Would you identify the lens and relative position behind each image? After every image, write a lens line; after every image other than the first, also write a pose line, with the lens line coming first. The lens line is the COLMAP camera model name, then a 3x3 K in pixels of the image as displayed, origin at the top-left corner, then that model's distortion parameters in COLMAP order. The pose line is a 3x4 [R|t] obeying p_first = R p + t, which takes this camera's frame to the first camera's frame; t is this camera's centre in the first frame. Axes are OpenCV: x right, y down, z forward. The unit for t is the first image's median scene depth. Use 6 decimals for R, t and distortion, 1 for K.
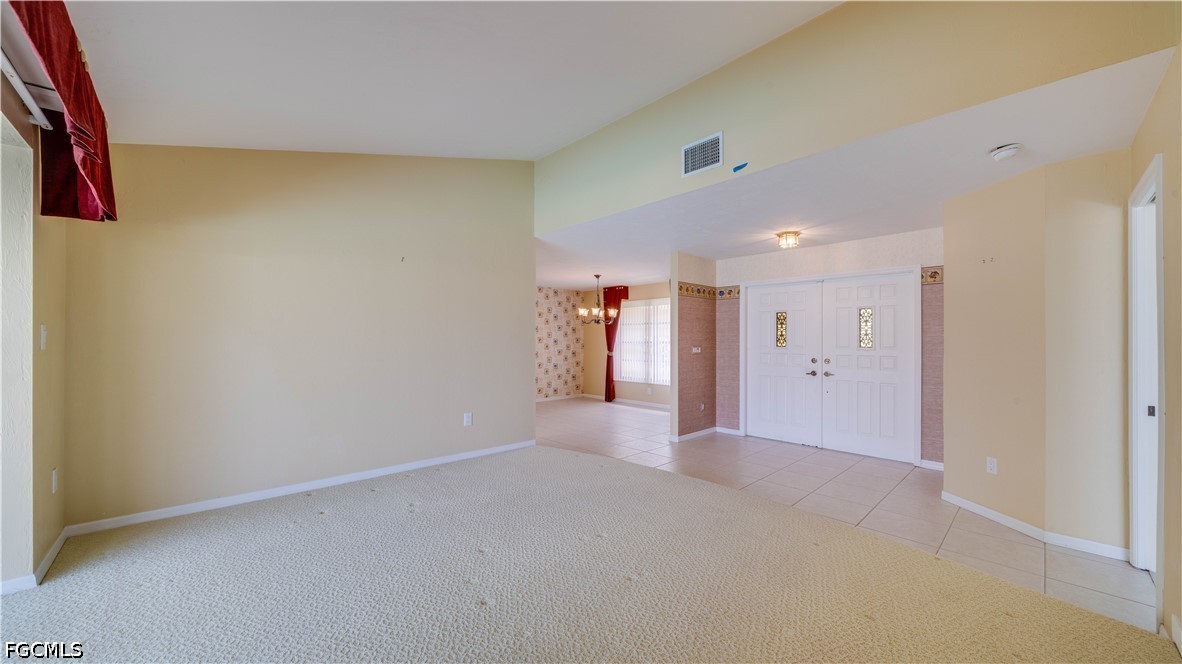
lens RADIAL K [[431.9, 0, 598.8], [0, 431.9, 334.2], [0, 0, 1]] dist [-0.001175, -0.000046]
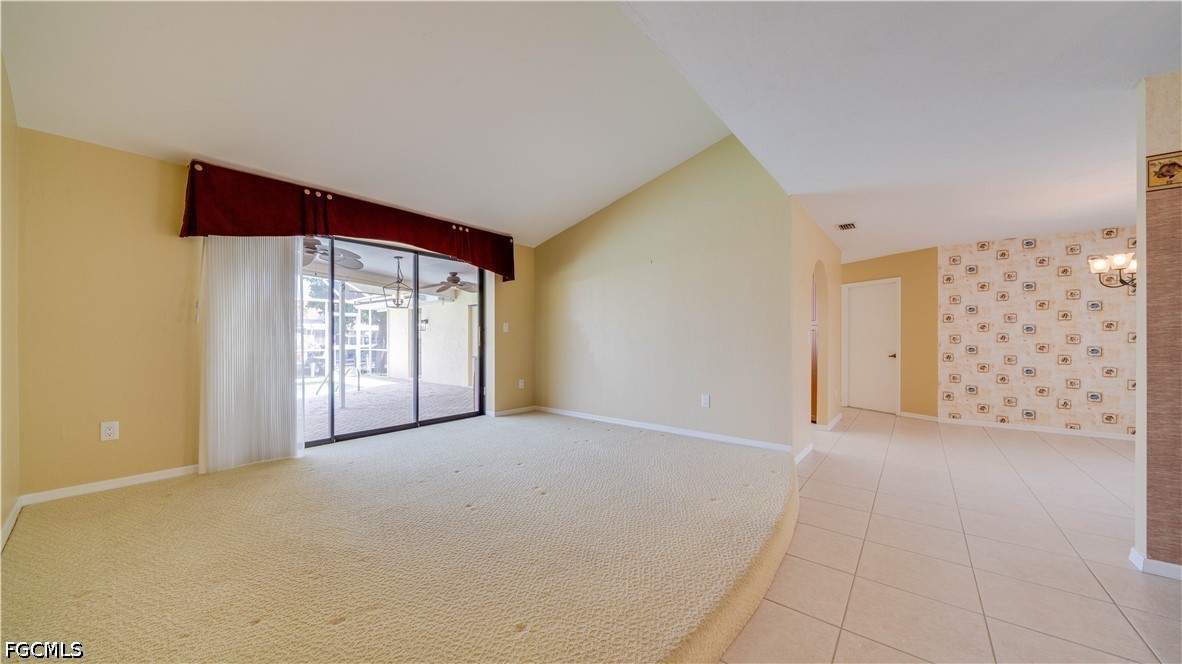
lens RADIAL K [[407.7, 0, 588.3], [0, 407.7, 336.8], [0, 0, 1]] dist [-0.001554, -0.000045]
pose [[0.109665, -0.016000, -0.993840, 0.381924], [0.004947, 0.999867, -0.015551, 0.033945], [0.993956, -0.003211, 0.109729, 0.365683]]
